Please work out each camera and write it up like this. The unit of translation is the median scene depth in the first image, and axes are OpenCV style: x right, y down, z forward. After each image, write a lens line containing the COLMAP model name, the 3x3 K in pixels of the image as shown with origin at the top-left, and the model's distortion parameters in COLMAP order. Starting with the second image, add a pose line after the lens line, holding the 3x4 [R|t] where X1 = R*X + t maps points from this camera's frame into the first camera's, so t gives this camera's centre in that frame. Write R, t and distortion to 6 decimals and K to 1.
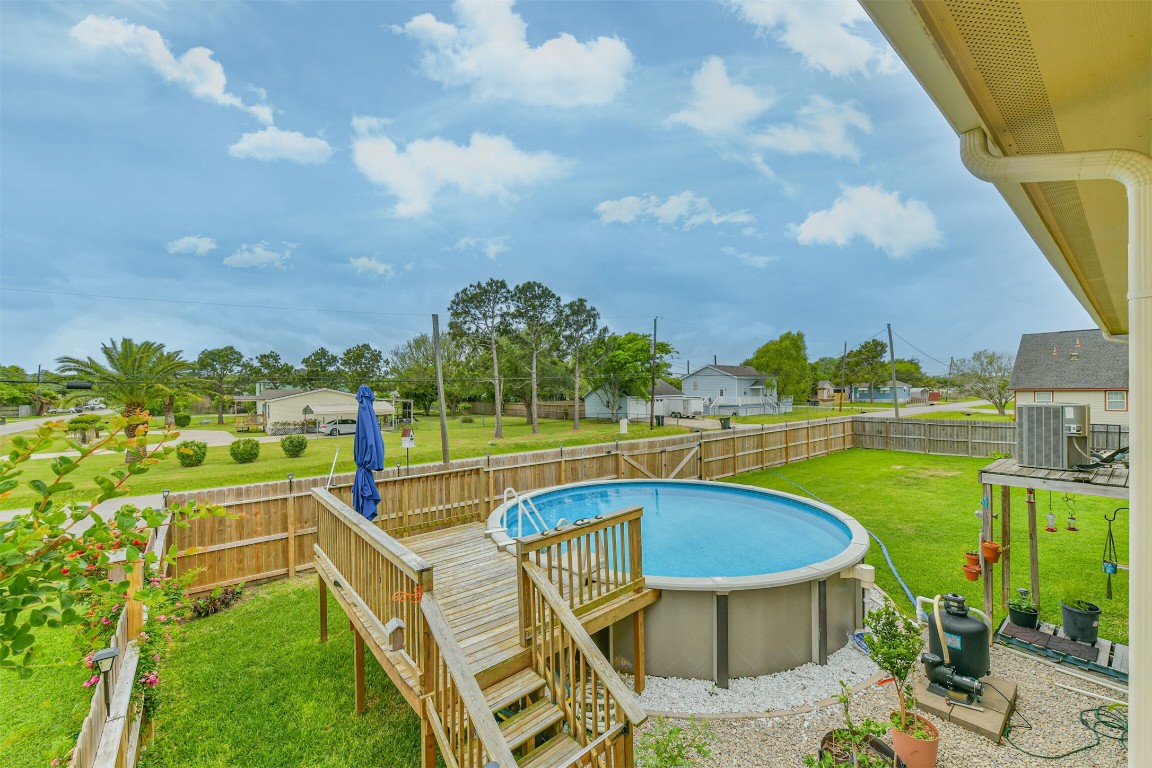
lens RADIAL K [[459.0, 0, 577.4], [0, 459.0, 389.1], [0, 0, 1]] dist [-0.003957, -0.000746]
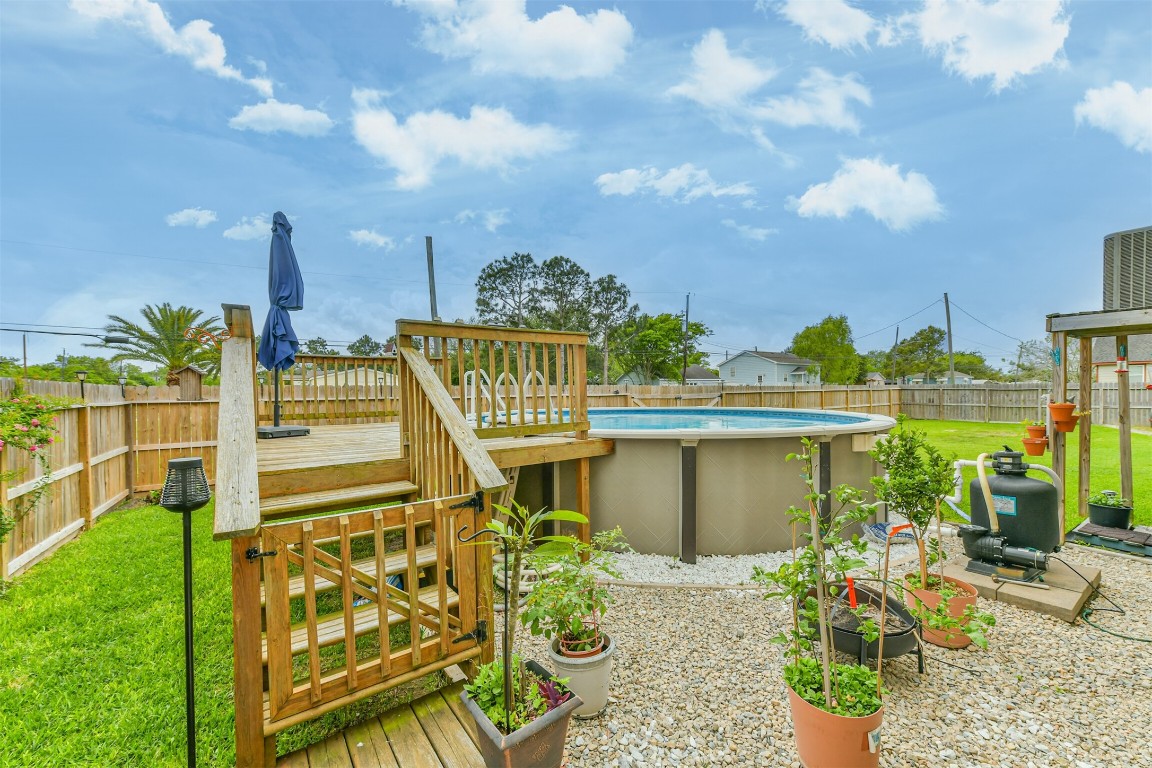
lens RADIAL K [[451.7, 0, 576.7], [0, 451.7, 392.9], [0, 0, 1]] dist [0.001112, 0.000303]
pose [[0.995893, 0.003690, -0.090463, 0.025324], [-0.002564, 0.999918, 0.012565, 0.045438], [0.090502, -0.012282, 0.995821, 0.027029]]
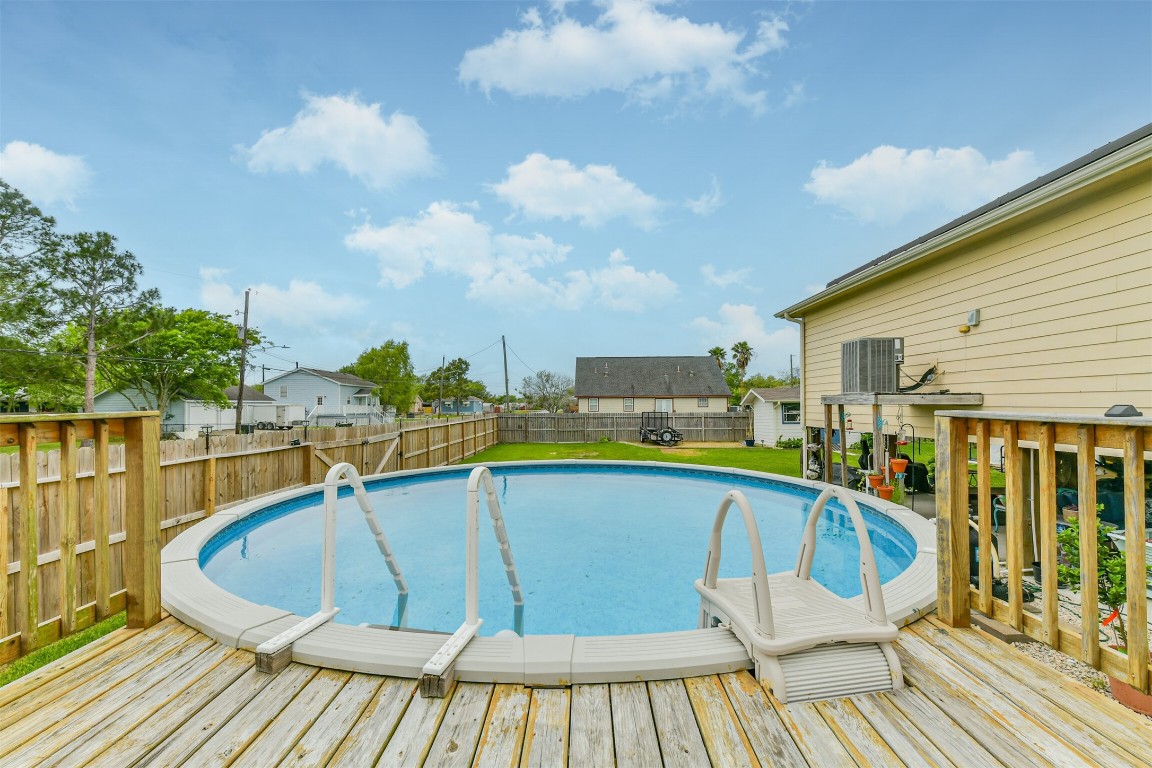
lens RADIAL K [[458.5, 0, 582.5], [0, 458.5, 401.6], [0, 0, 1]] dist [-0.001196, -0.000111]
pose [[0.640228, 0.016871, 0.768000, -0.050271], [-0.007214, 0.999847, -0.015950, 0.033215], [-0.768151, 0.004671, 0.640252, 0.129531]]
